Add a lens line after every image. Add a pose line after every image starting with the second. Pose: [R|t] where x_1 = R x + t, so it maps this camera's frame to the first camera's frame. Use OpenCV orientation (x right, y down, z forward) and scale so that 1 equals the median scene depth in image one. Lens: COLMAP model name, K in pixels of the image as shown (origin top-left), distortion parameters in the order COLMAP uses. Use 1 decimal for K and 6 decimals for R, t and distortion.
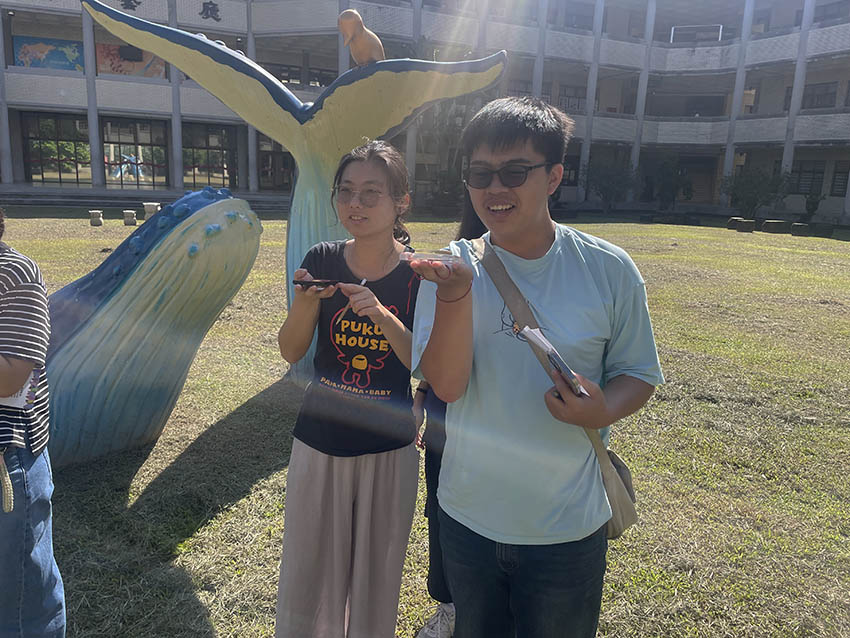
lens RADIAL K [[651.1, 0, 425.0], [0, 651.1, 319.0], [0, 0, 1]] dist [0.095387, -0.120935]
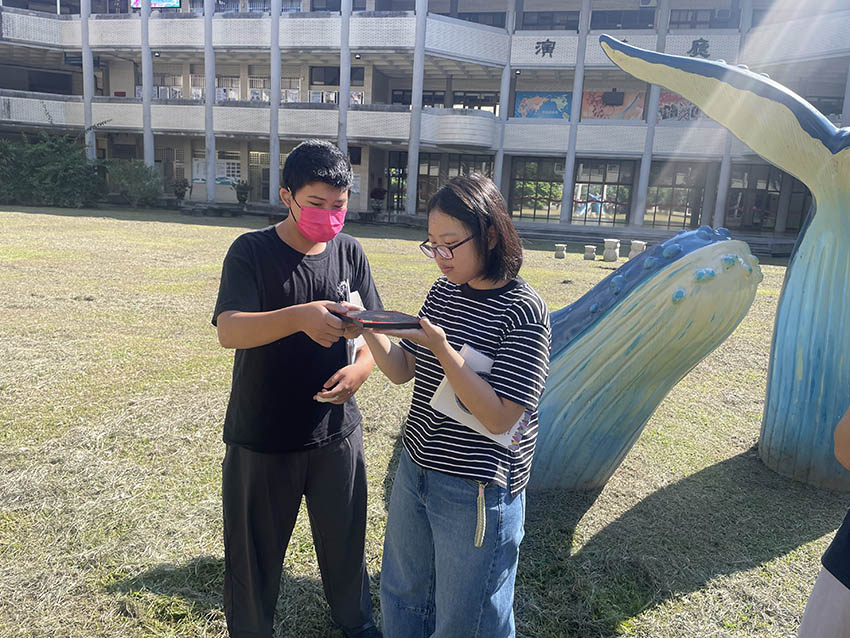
lens RADIAL K [[651.1, 0, 425.0], [0, 651.1, 319.0], [0, 0, 1]] dist [0.095387, -0.120935]
pose [[0.794484, 0.119929, -0.595325, -0.077412], [-0.152756, 0.988252, -0.004775, -0.013552], [0.587759, 0.094733, 0.803471, 0.067189]]
